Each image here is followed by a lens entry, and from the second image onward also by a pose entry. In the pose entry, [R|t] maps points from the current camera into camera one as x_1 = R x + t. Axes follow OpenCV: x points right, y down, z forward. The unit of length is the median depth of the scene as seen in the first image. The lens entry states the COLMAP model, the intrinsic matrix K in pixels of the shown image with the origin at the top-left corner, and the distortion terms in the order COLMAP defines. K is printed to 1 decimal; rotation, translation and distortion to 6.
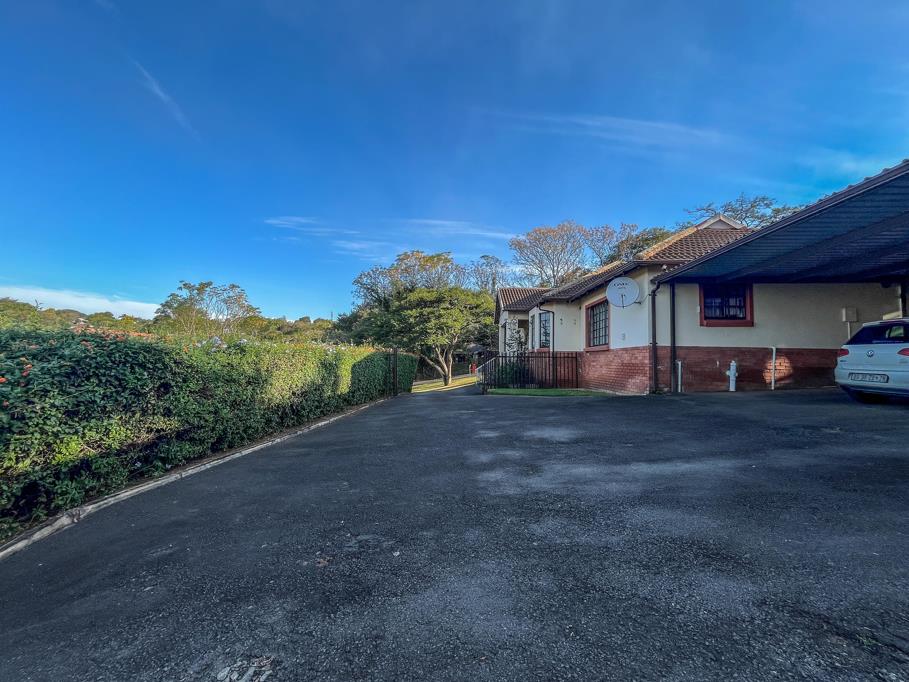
lens RADIAL K [[366.7, 0, 454.5], [0, 366.7, 341.0], [0, 0, 1]] dist [-0.003985, -0.000234]
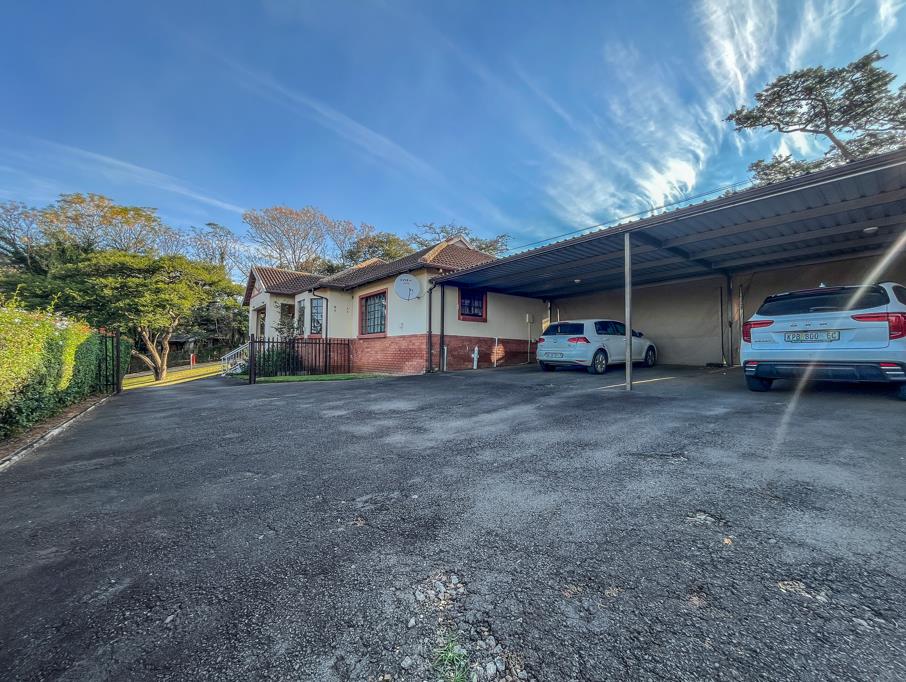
lens RADIAL K [[365.5, 0, 453.0], [0, 365.5, 341.0], [0, 0, 1]] dist [-0.003985, -0.000234]
pose [[0.758725, 0.019296, 0.651126, -0.188852], [-0.036081, 0.999272, 0.012430, 0.018600], [-0.650411, -0.032924, 0.758868, 0.018654]]
